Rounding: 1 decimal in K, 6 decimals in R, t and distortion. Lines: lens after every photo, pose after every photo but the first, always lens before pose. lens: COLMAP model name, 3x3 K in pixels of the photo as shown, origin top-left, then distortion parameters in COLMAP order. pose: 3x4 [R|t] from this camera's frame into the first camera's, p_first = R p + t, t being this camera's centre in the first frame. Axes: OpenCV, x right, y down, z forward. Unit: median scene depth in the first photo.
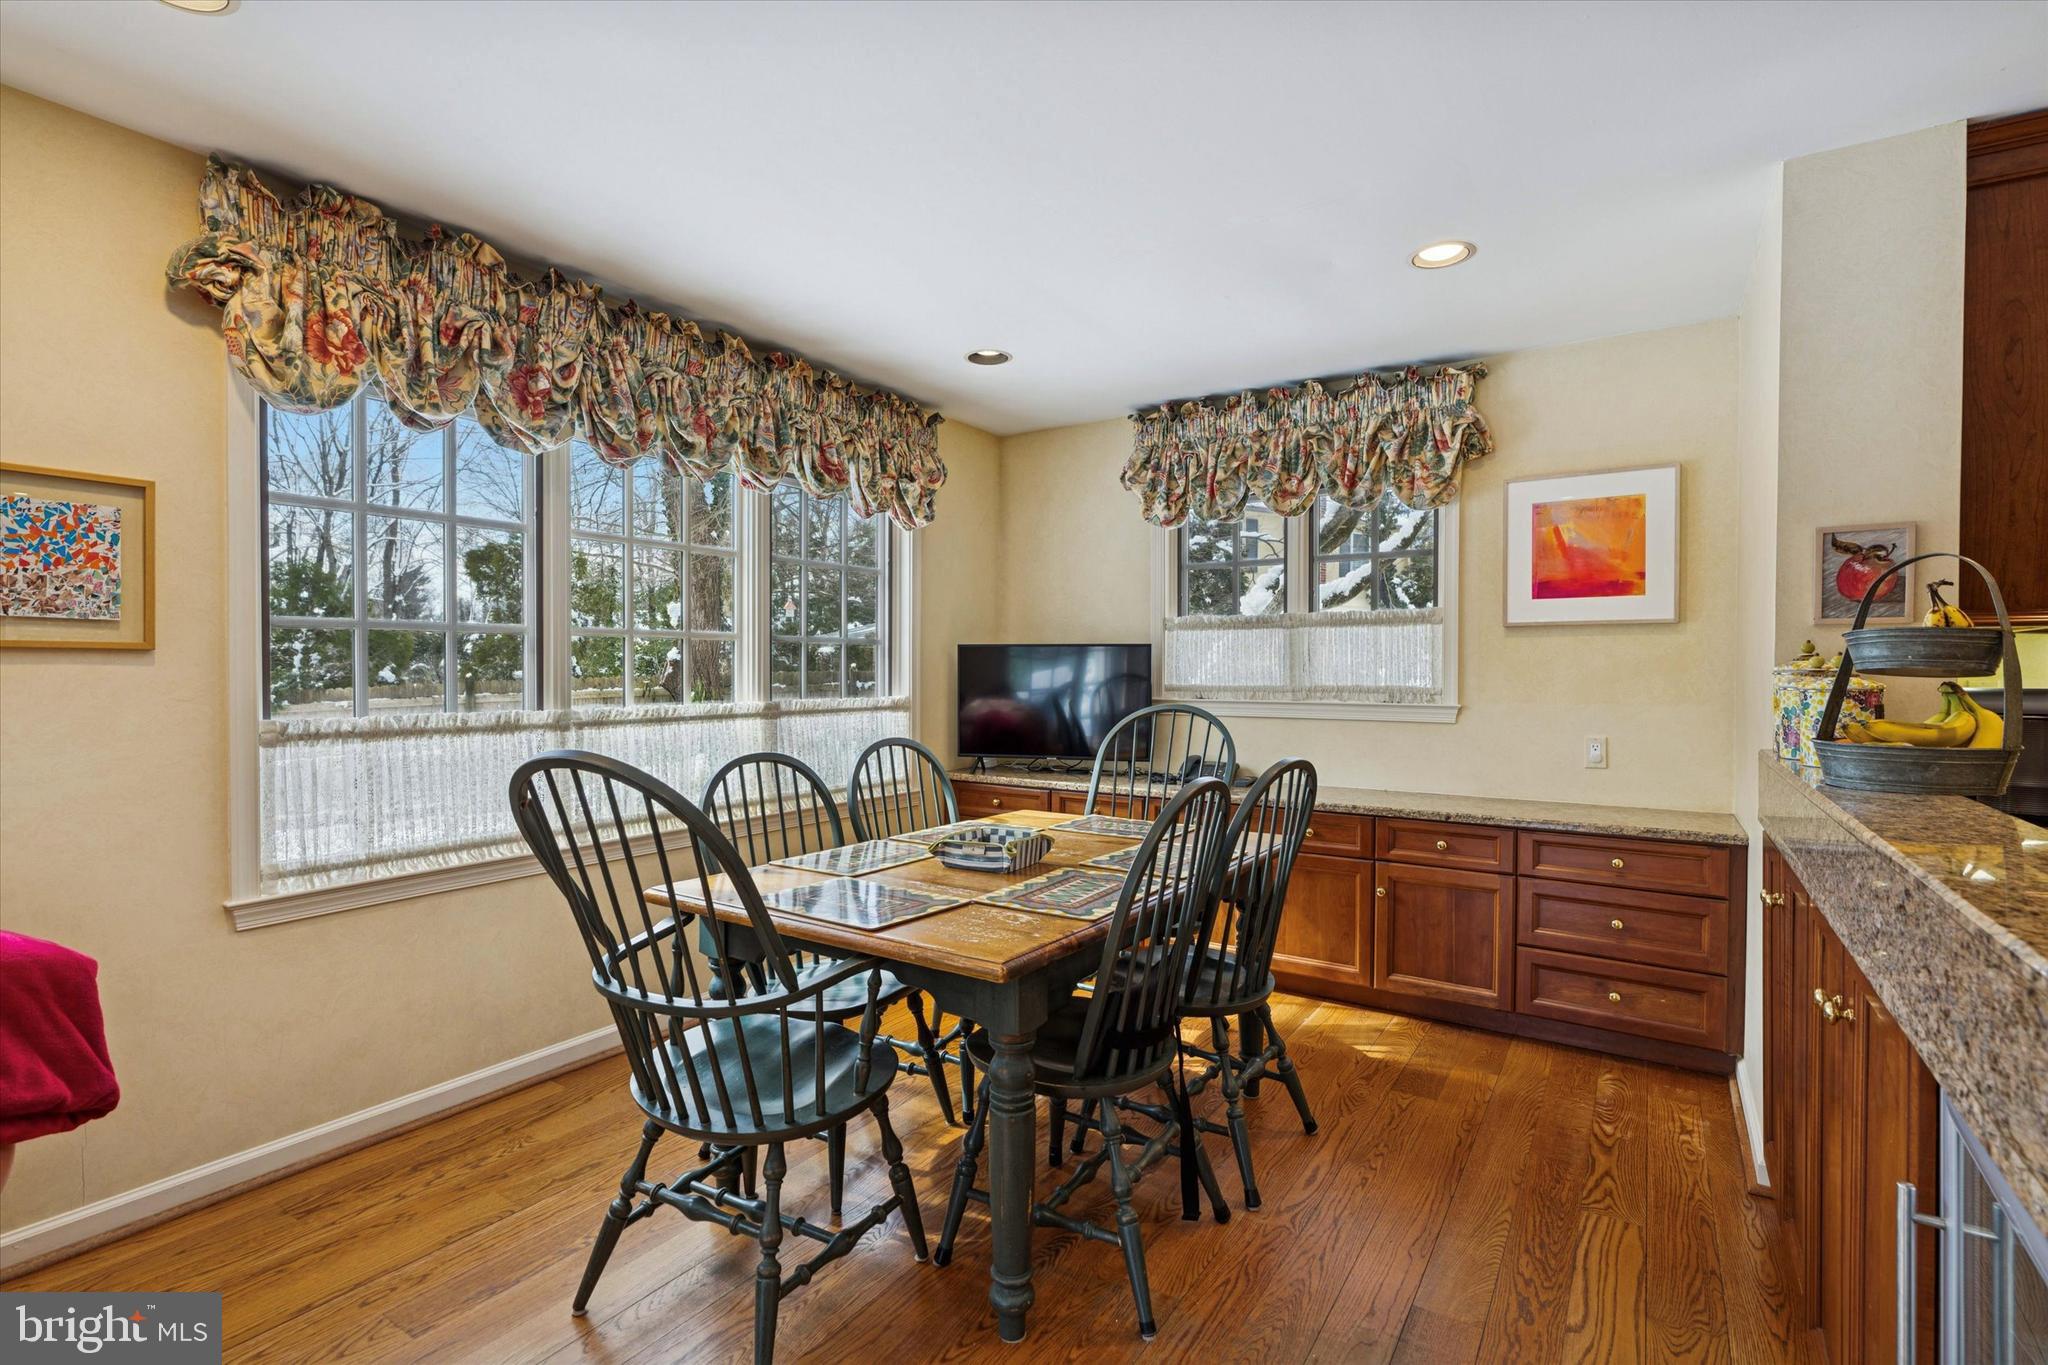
lens RADIAL K [[929.5, 0, 1023.3], [0, 929.5, 677.0], [0, 0, 1]] dist [-0.001916, 0.000053]
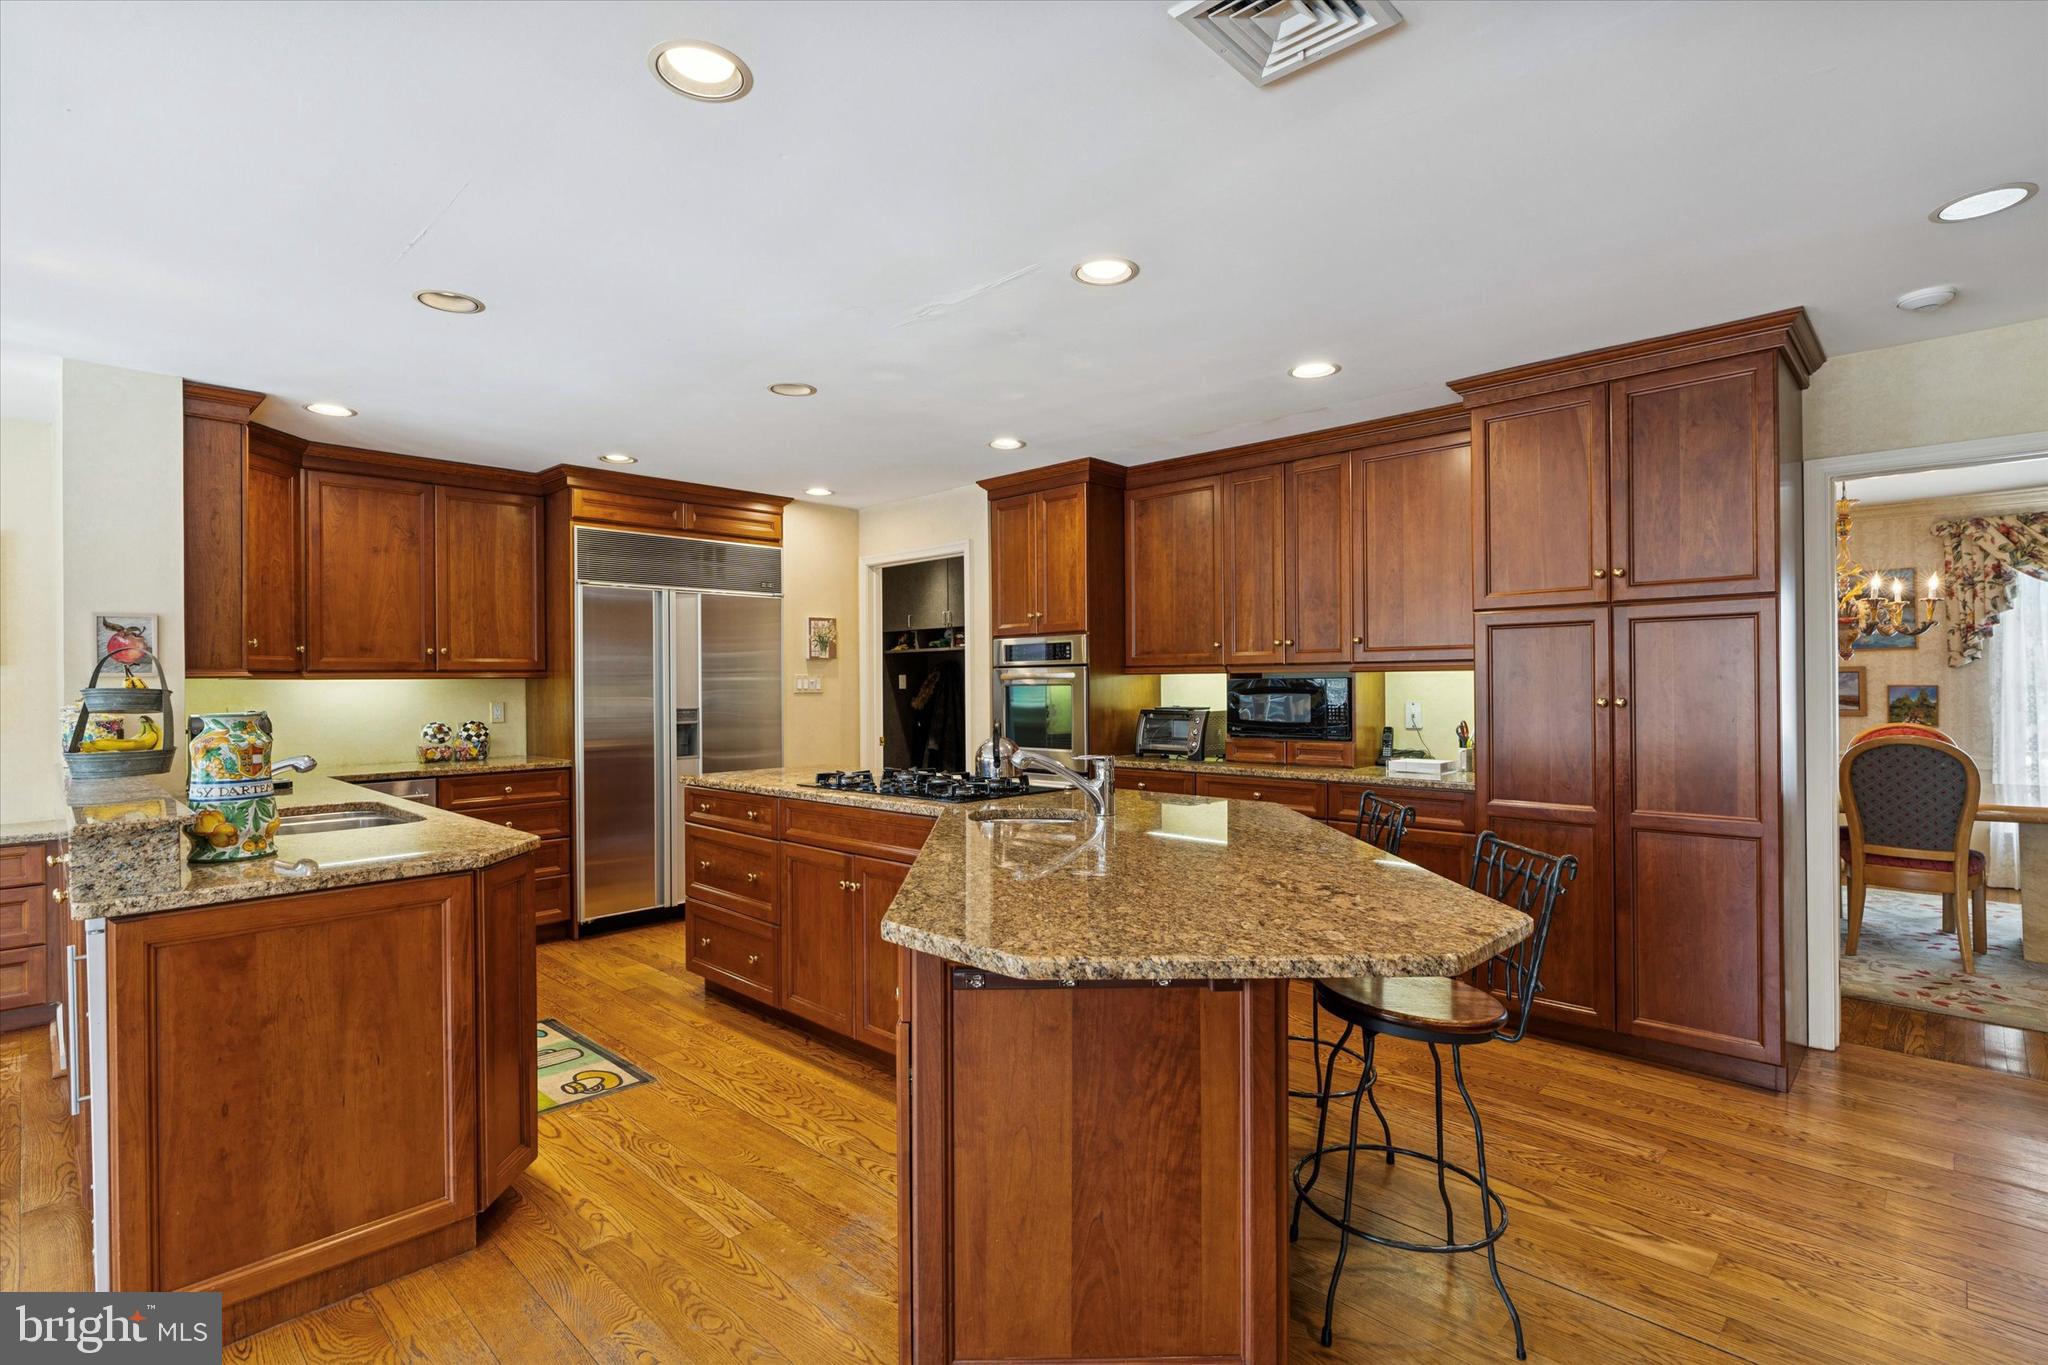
lens RADIAL K [[975.5, 0, 1029.8], [0, 975.5, 676.7], [0, 0, 1]] dist [-0.009468, 0.002399]
pose [[0.175700, -0.003019, 0.984439, -0.286360], [0.022412, 0.999748, -0.000934, -0.014777], [-0.984189, 0.022227, 0.175724, -0.520350]]
